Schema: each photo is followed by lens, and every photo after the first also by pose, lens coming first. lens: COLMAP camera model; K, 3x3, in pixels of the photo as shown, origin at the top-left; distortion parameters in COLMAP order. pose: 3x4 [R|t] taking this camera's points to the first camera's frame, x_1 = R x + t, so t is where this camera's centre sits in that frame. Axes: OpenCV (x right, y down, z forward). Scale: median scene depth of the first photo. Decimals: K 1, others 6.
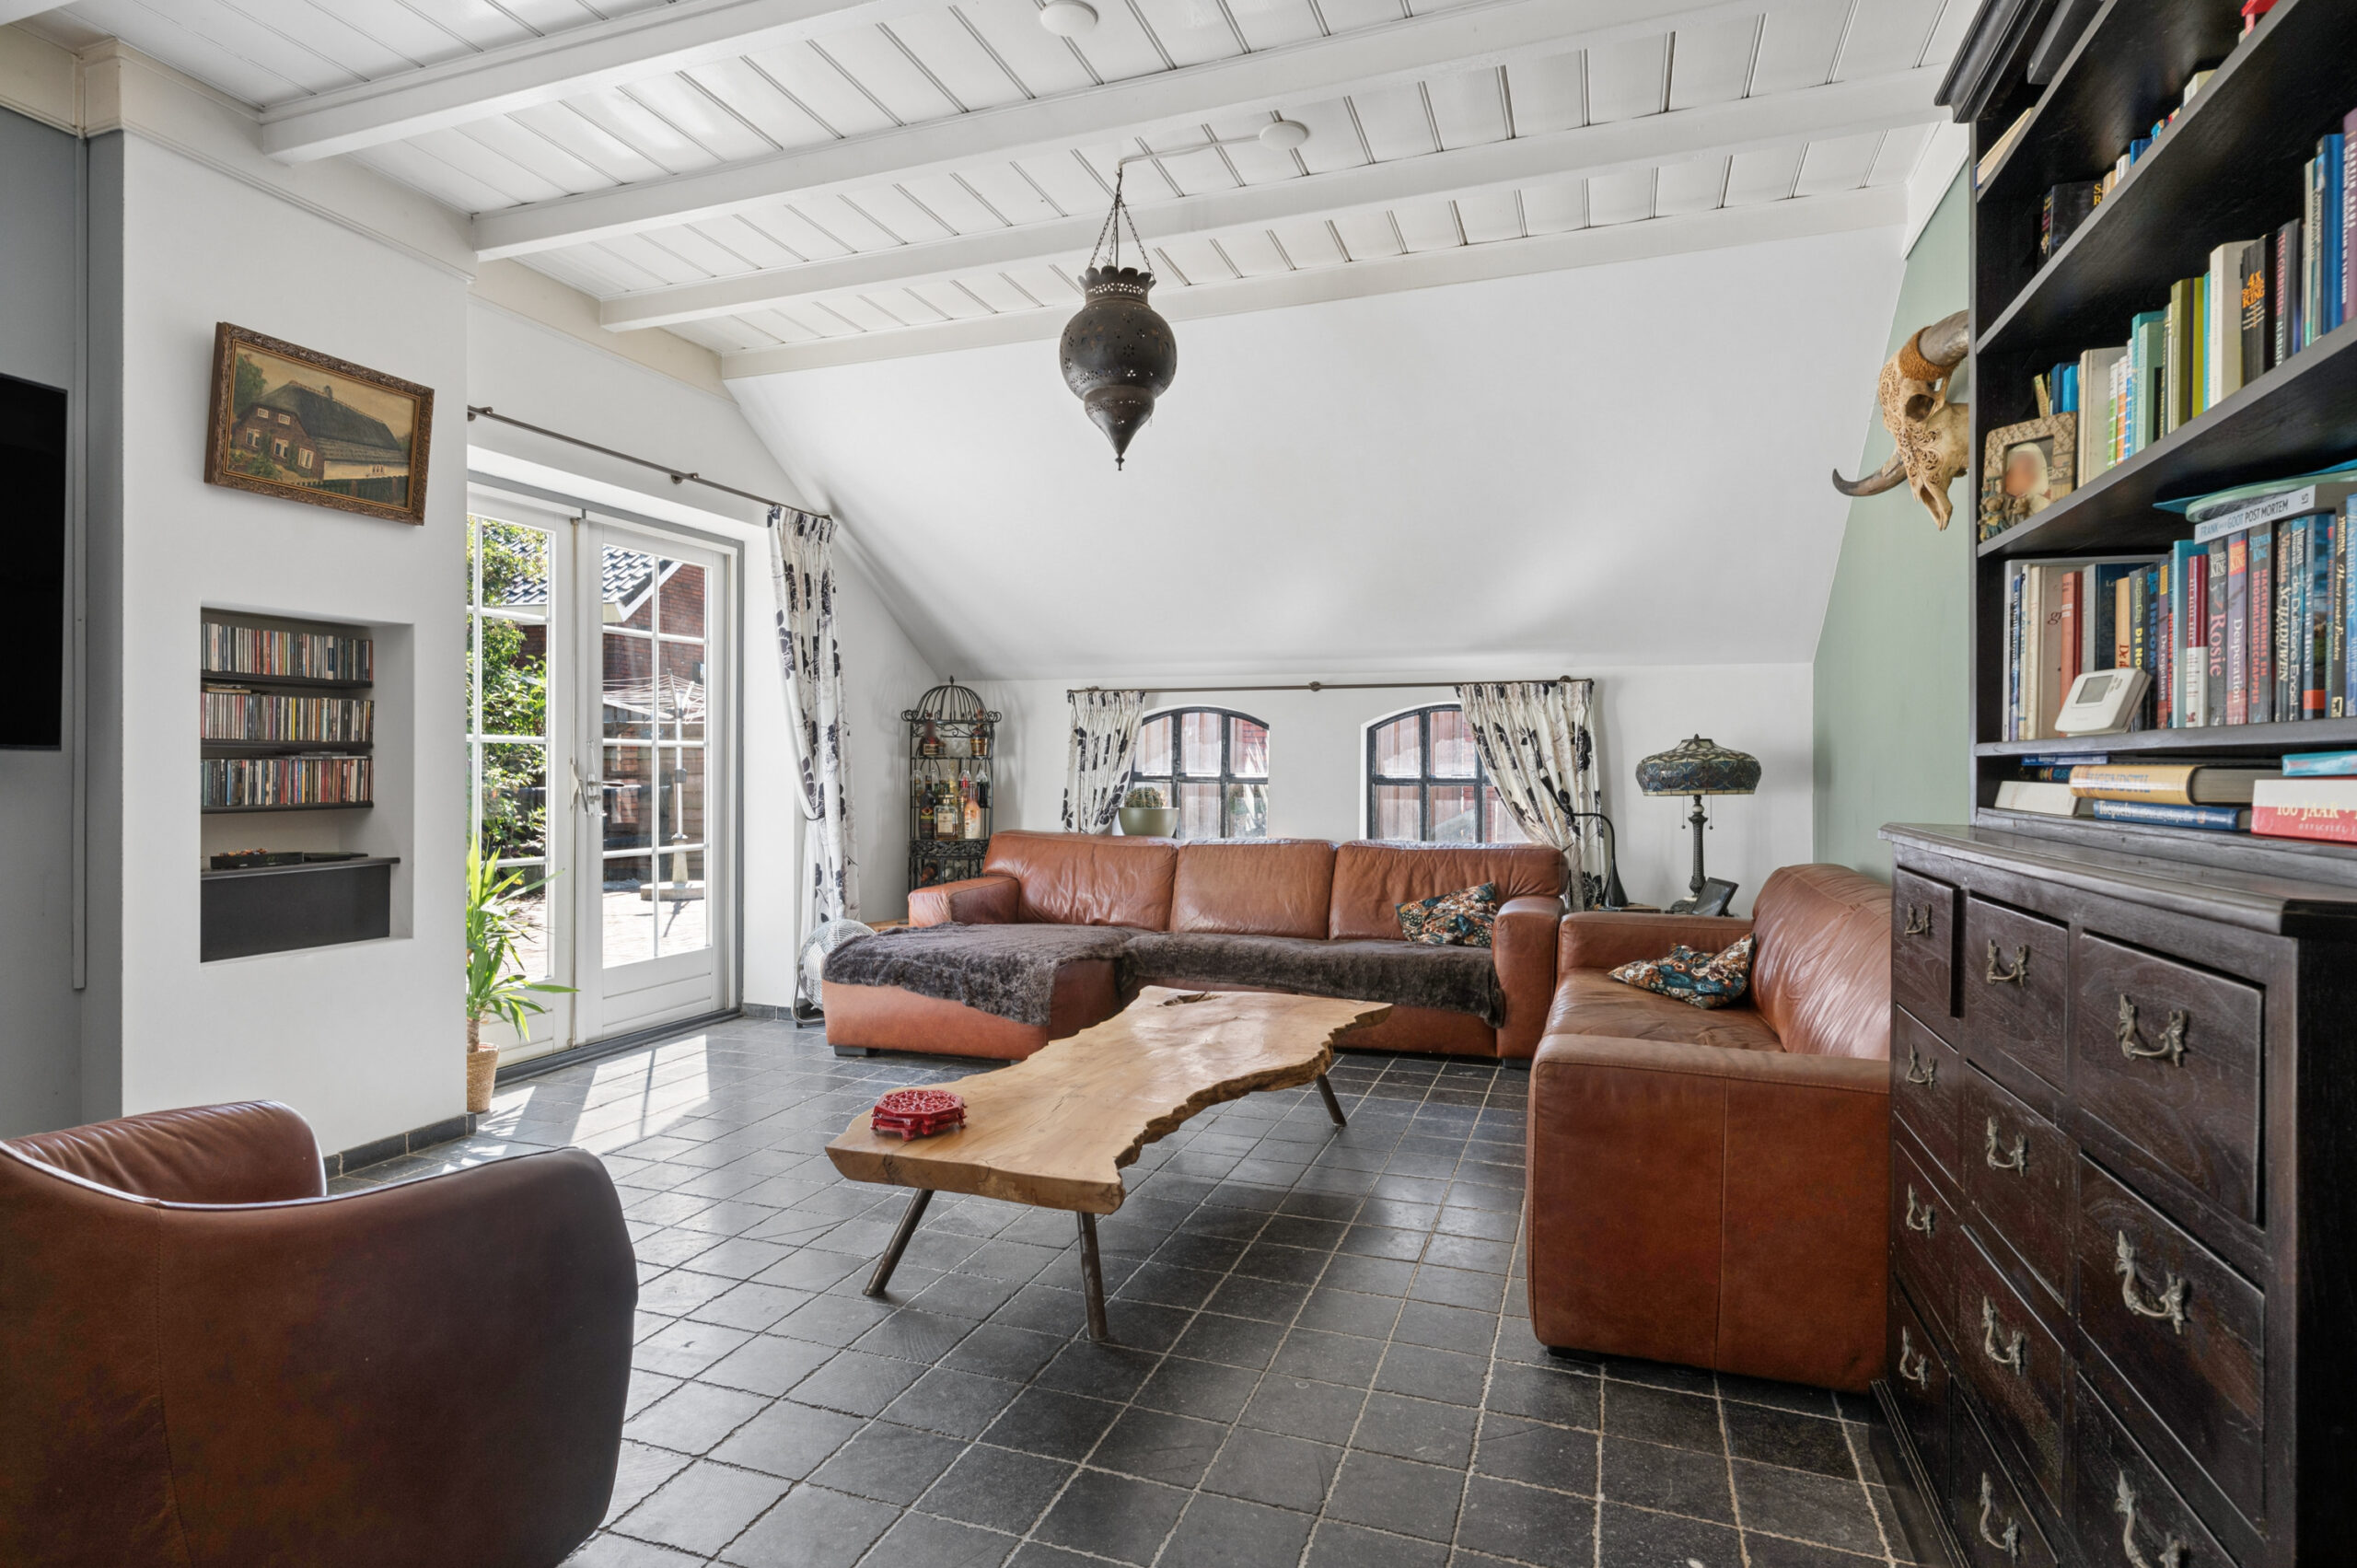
lens RADIAL K [[1194.0, 0, 1130.2], [0, 1194.0, 770.2], [0, 0, 1]] dist [0.002822, 0.000228]
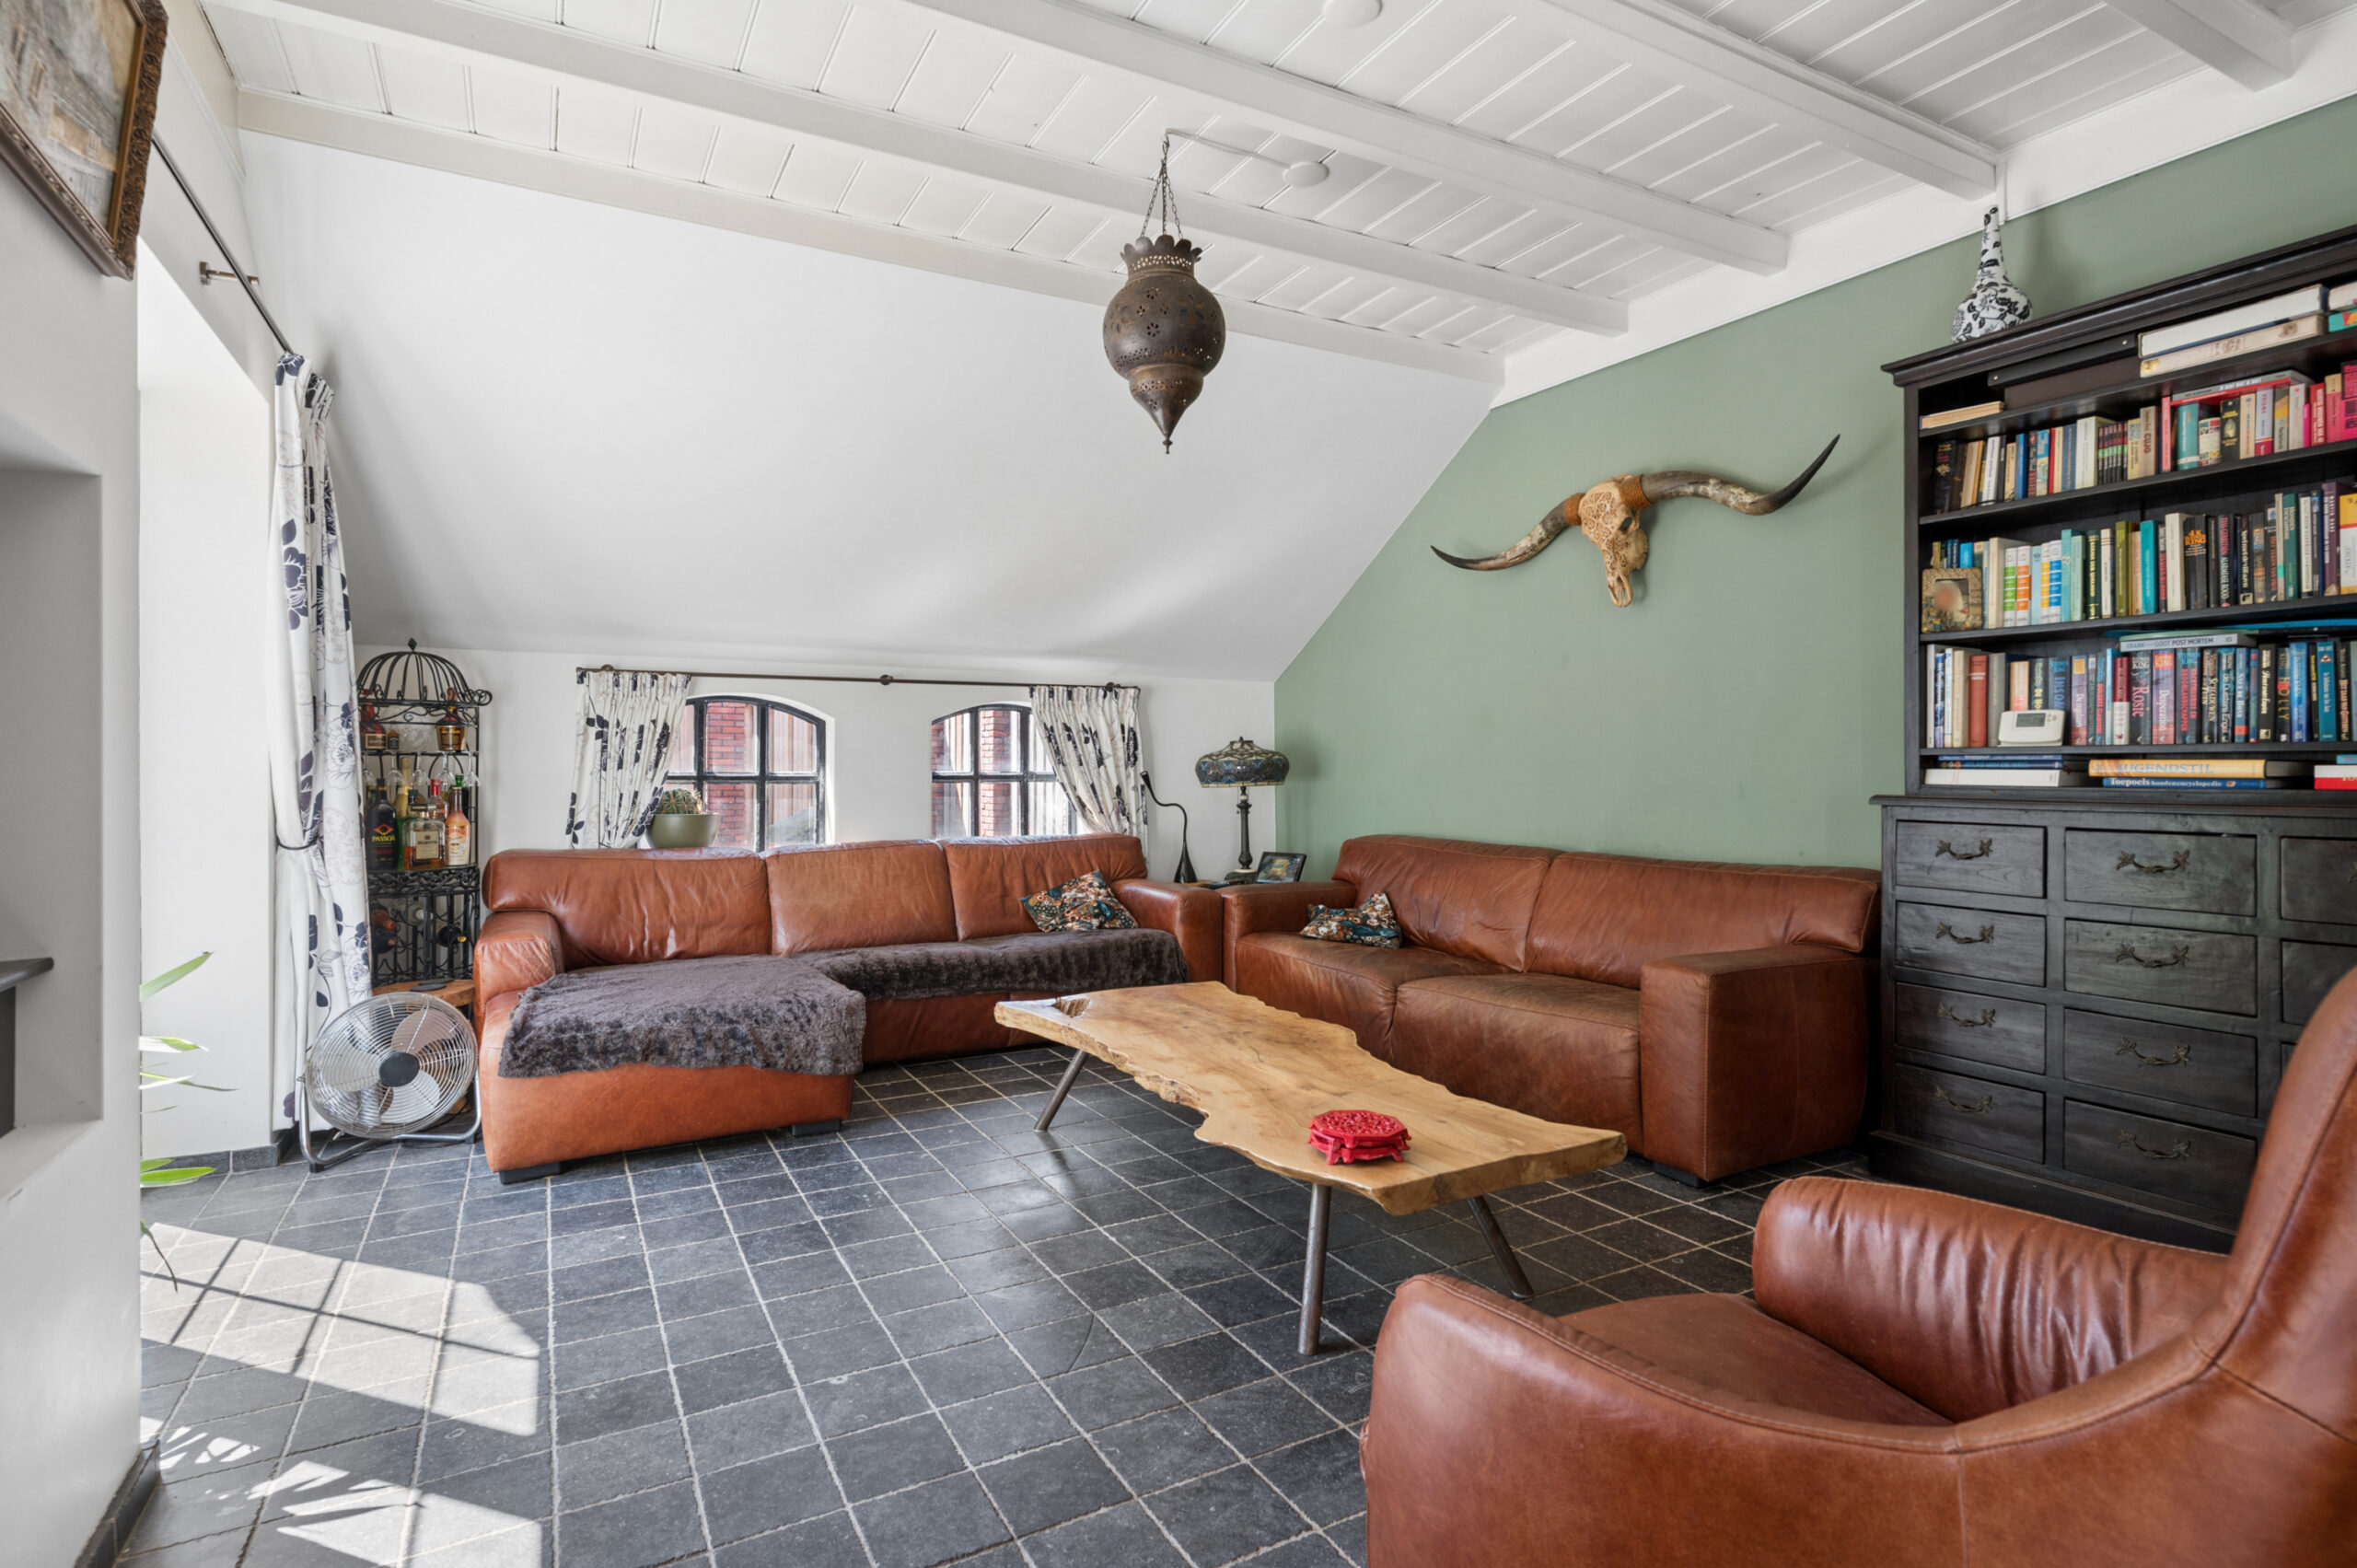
lens RADIAL K [[1194.0, 0, 1136.3], [0, 1194.0, 763.6], [0, 0, 1]] dist [0.002822, 0.000228]
pose [[0.663355, -0.003265, 0.748298, -0.464057], [0.005923, 0.999982, -0.000888, -0.001485], [-0.748281, 0.005021, 0.663363, 0.239735]]
